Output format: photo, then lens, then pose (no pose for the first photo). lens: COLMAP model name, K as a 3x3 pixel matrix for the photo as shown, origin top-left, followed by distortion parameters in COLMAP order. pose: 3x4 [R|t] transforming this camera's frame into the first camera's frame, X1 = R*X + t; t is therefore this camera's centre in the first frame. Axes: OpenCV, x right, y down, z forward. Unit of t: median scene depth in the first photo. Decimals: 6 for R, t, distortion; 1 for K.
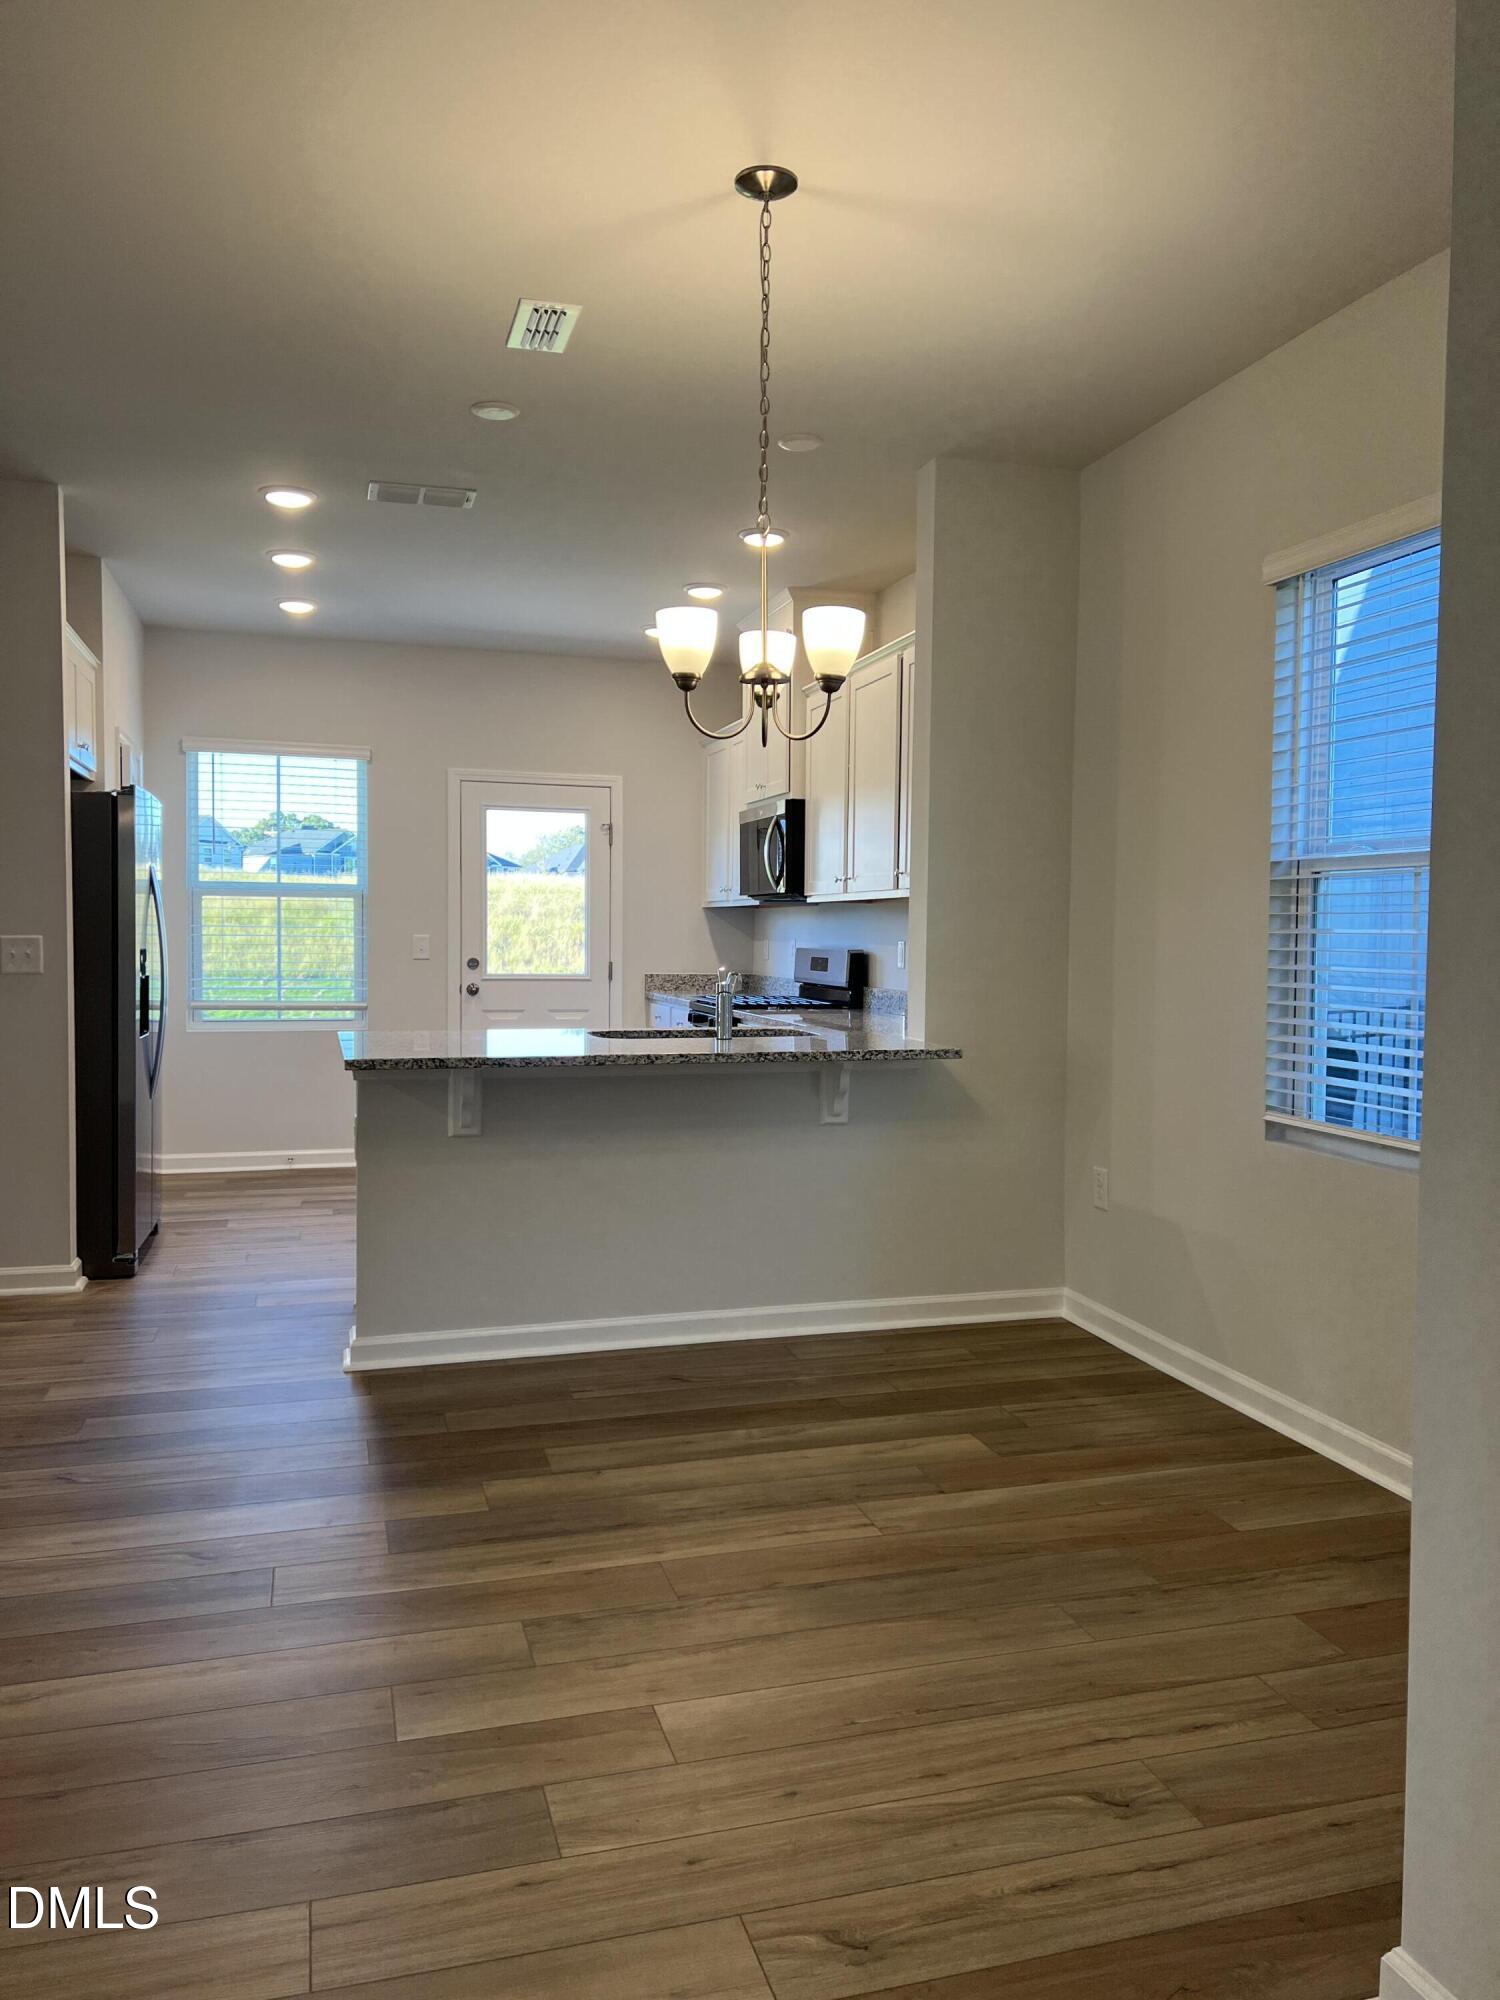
lens RADIAL K [[1507.2, 0, 758.8], [0, 1507.2, 989.5], [0, 0, 1]] dist [0.053505, -0.044000]
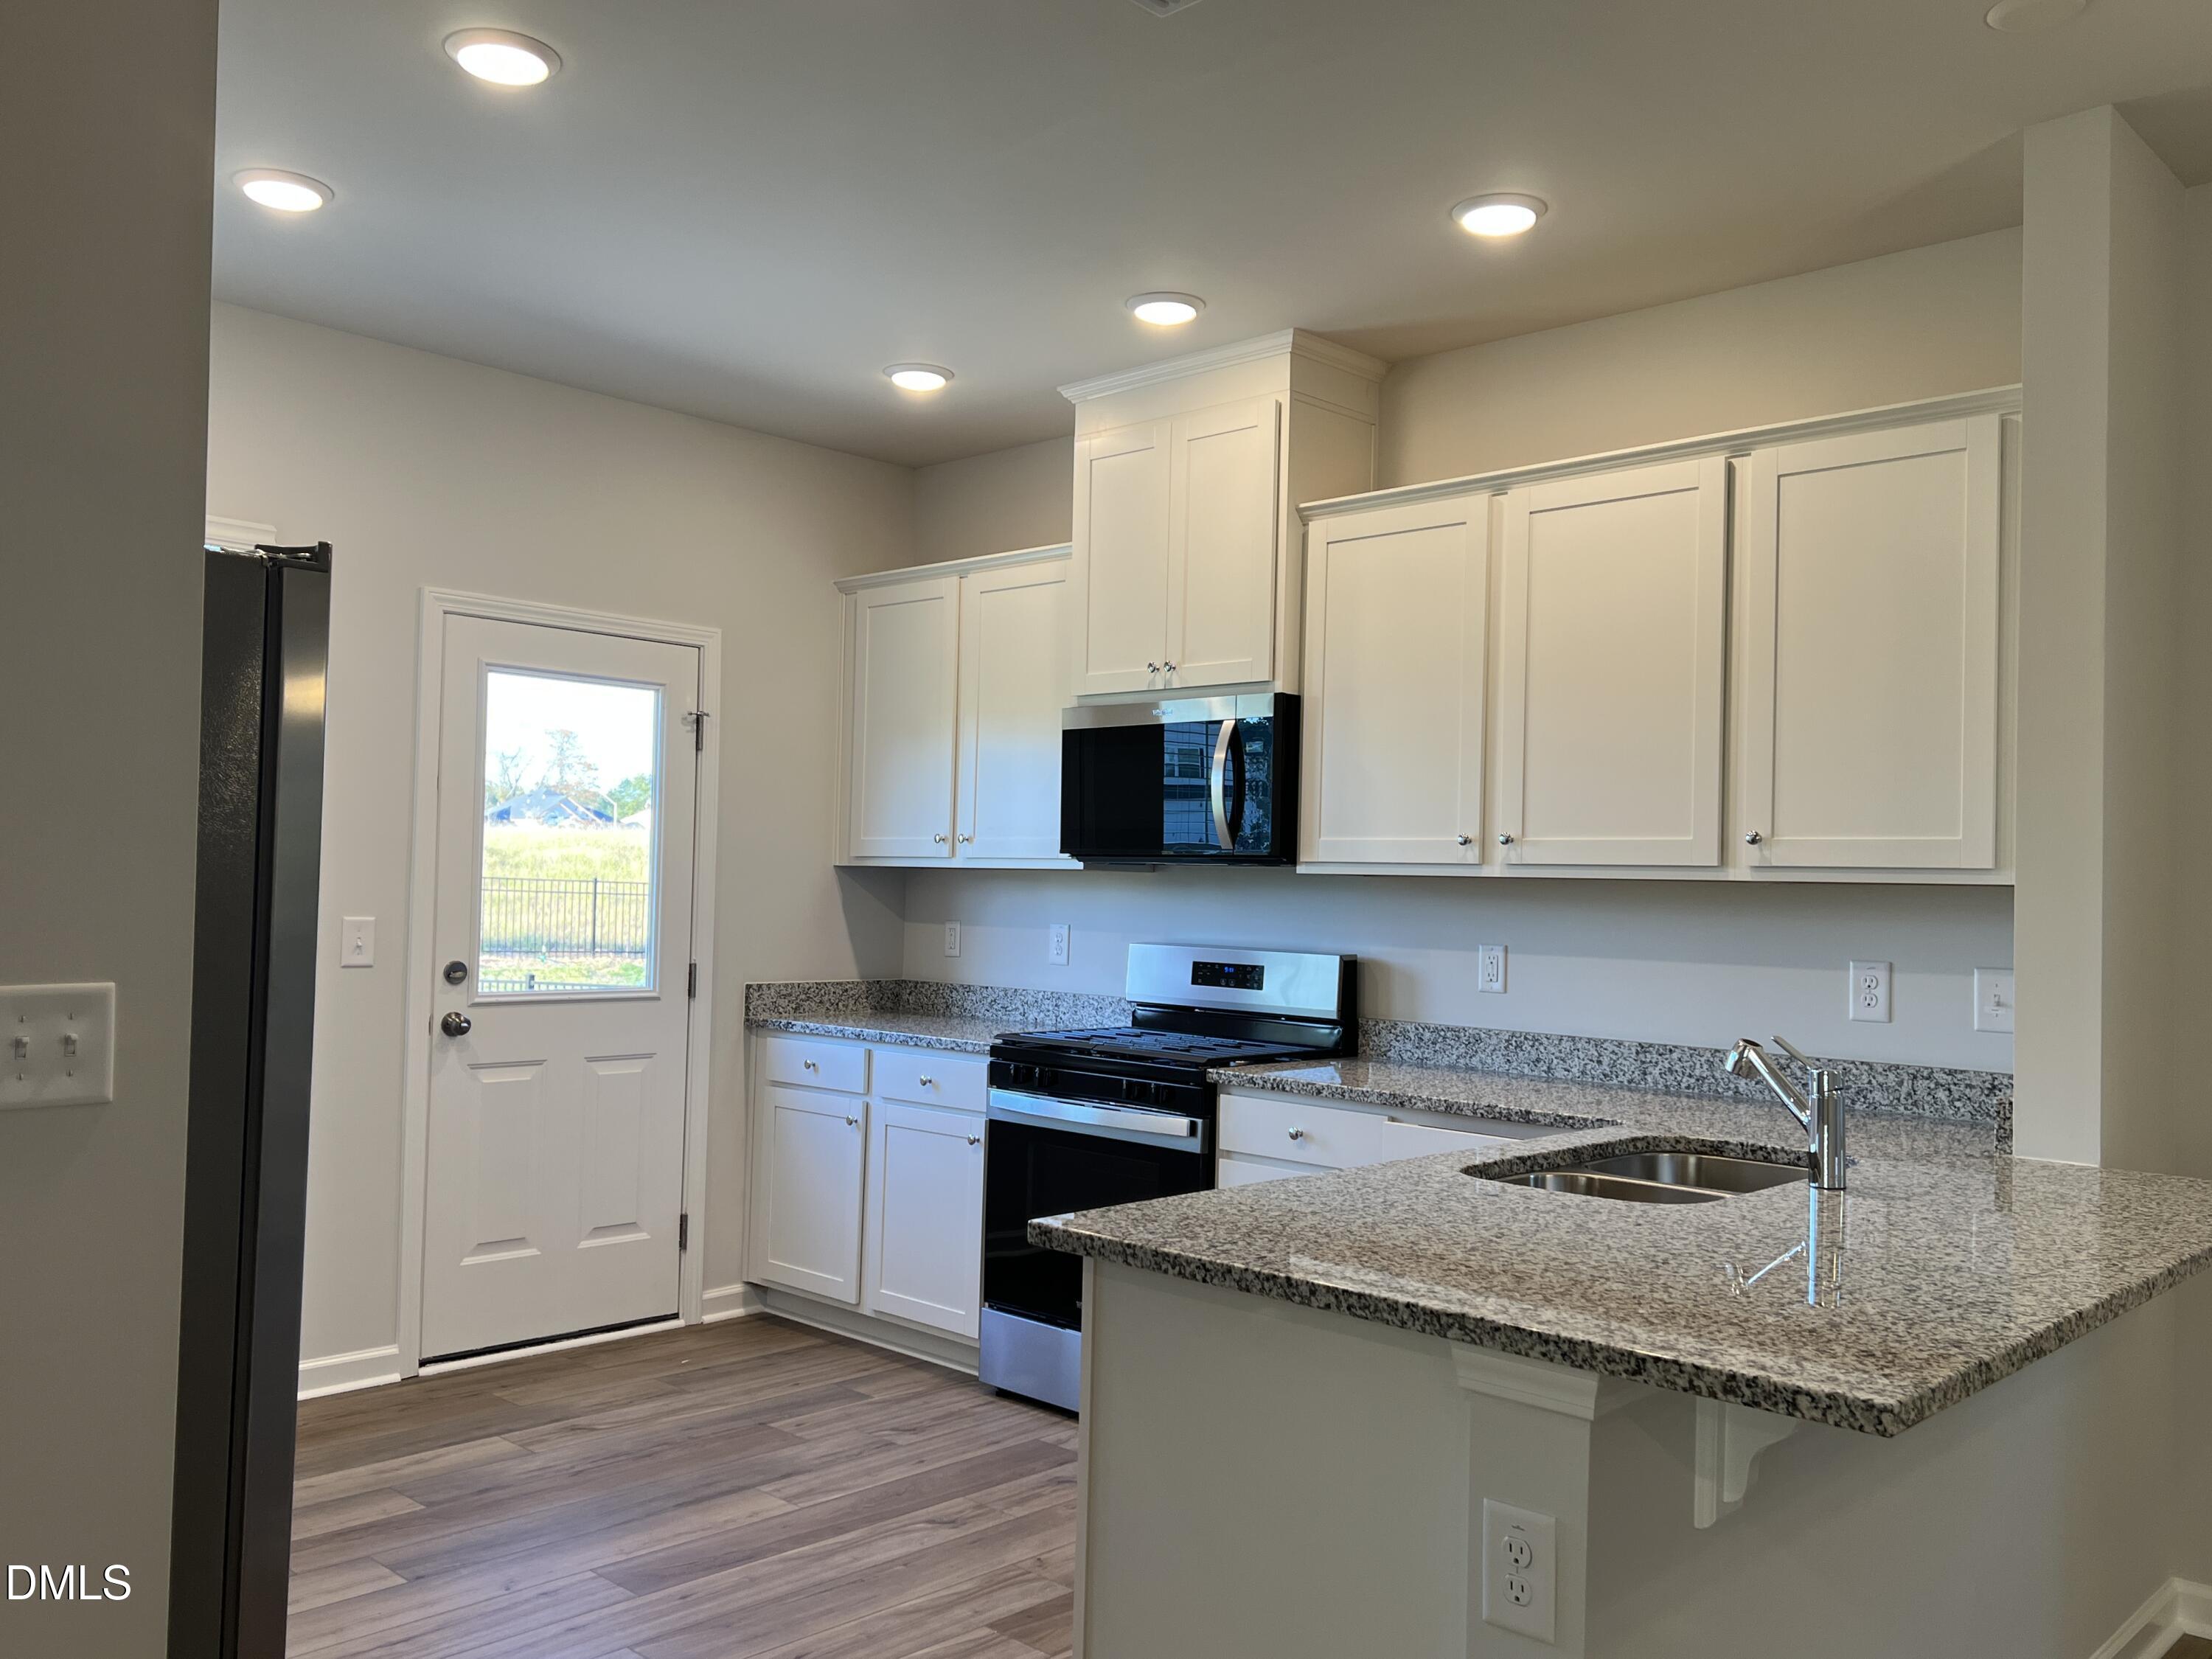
lens RADIAL K [[1835.6, 0, 1104.0], [0, 1835.6, 827.3], [0, 0, 1]] dist [0.080858, -0.000297]
pose [[0.870620, 0.026464, 0.491243, -0.408966], [0.003751, 0.998166, -0.060422, -0.036643], [-0.491941, 0.054447, 0.868924, 0.470377]]
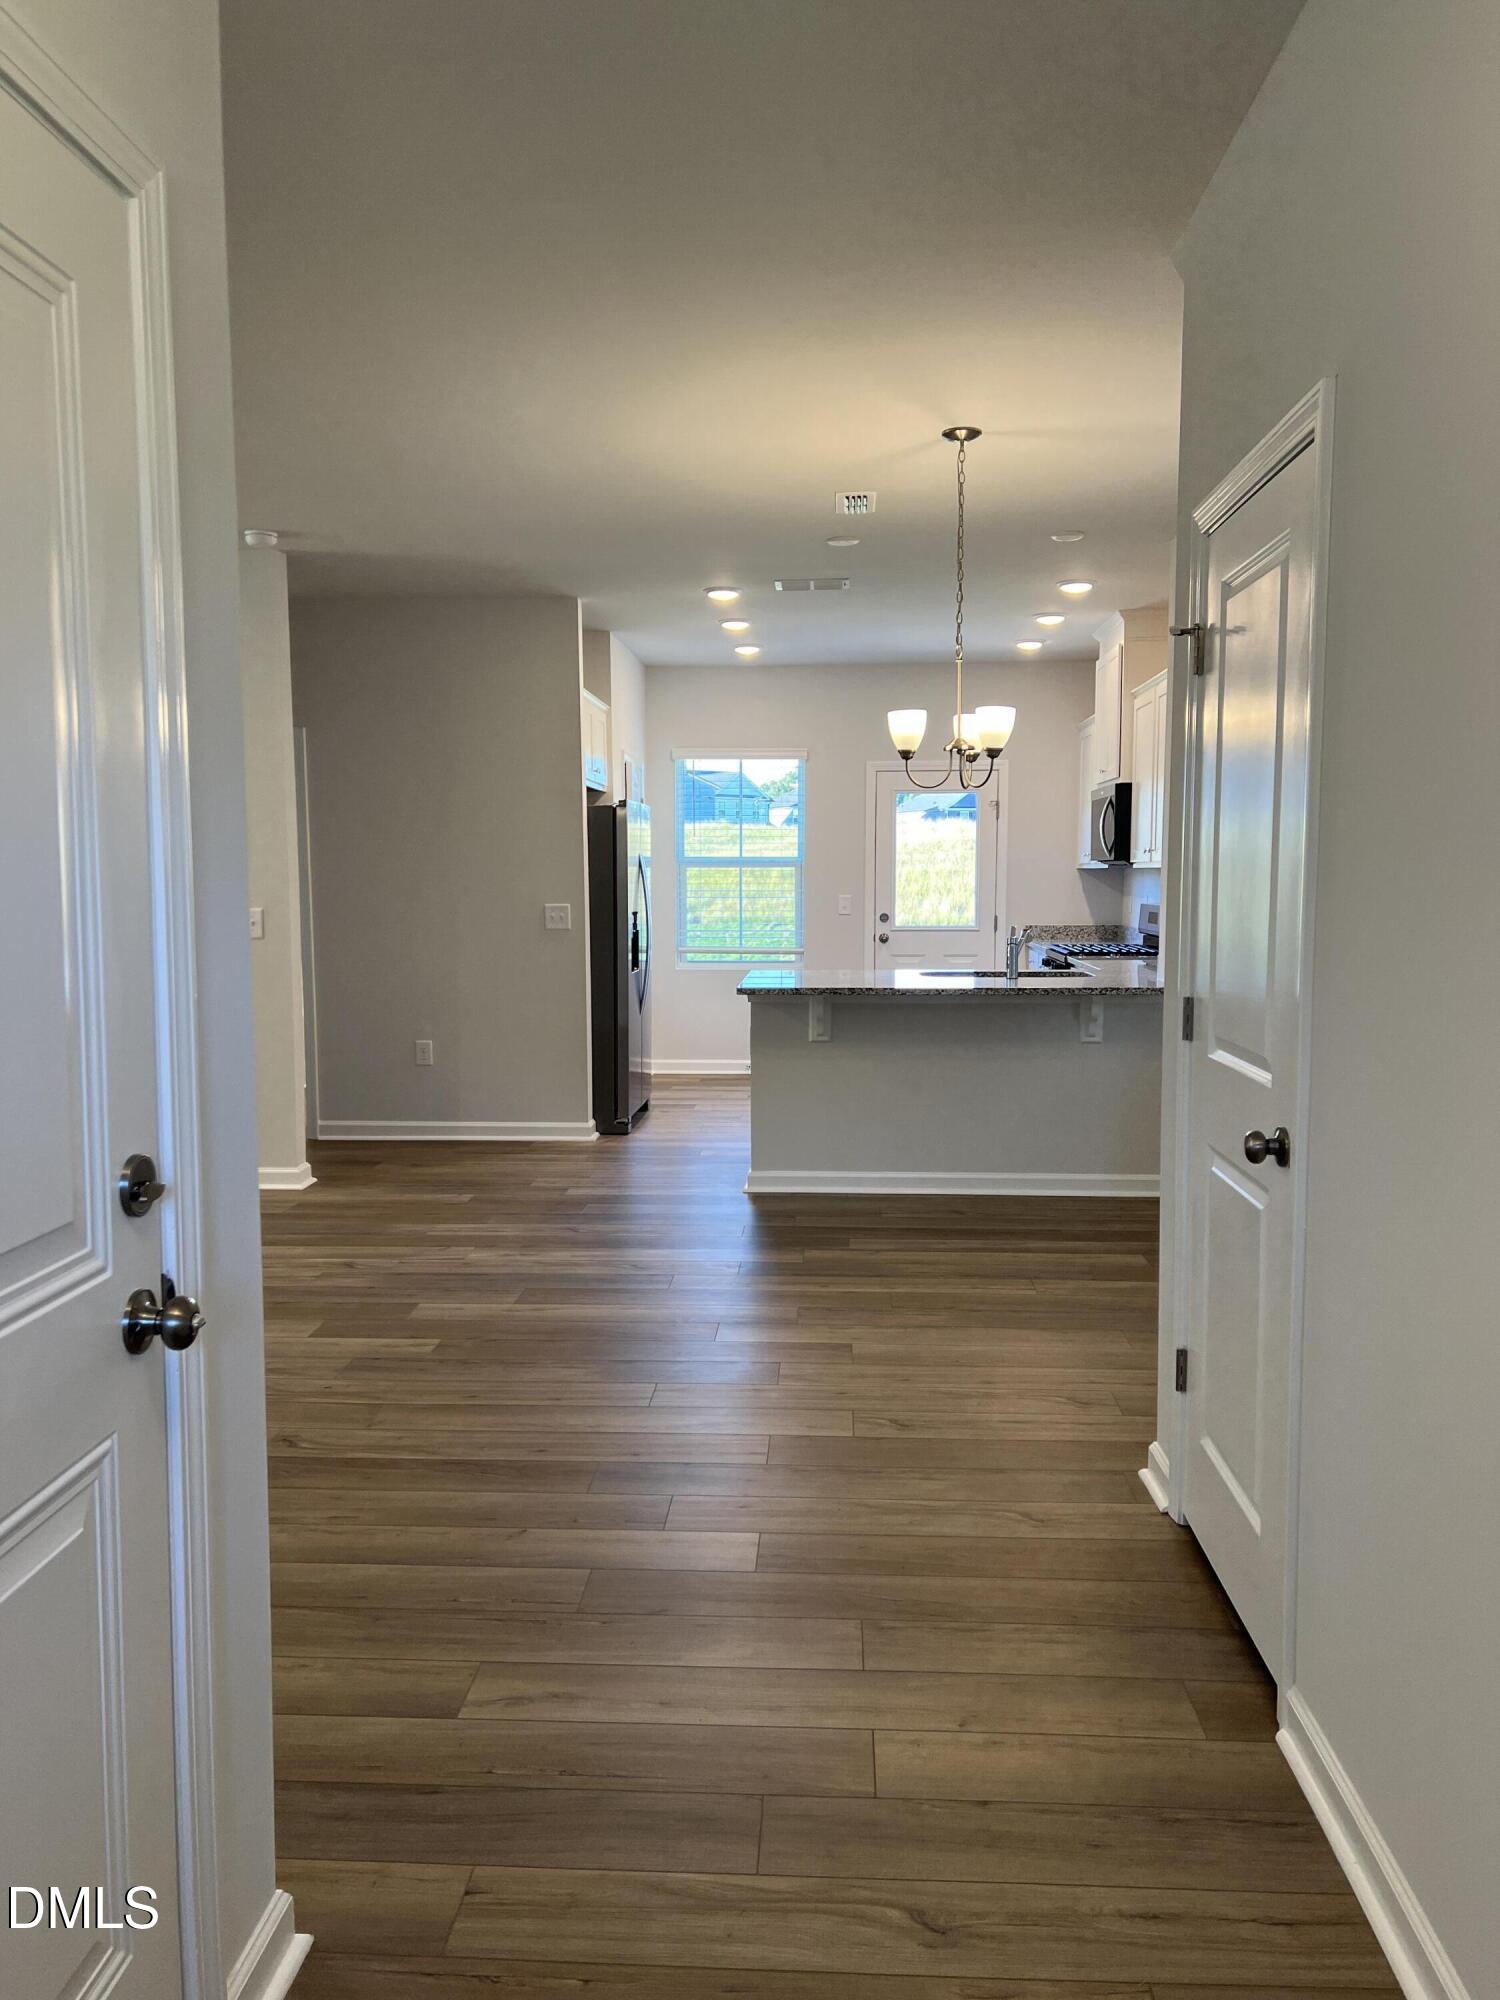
lens RADIAL K [[1507.2, 0, 752.5], [0, 1507.2, 1003.9], [0, 0, 1]] dist [0.053505, -0.044000]
pose [[0.941307, 0.017081, -0.337119, 0.177905], [-0.000856, 0.998836, 0.048218, -0.007661], [0.337550, -0.045099, 0.940227, -0.301356]]
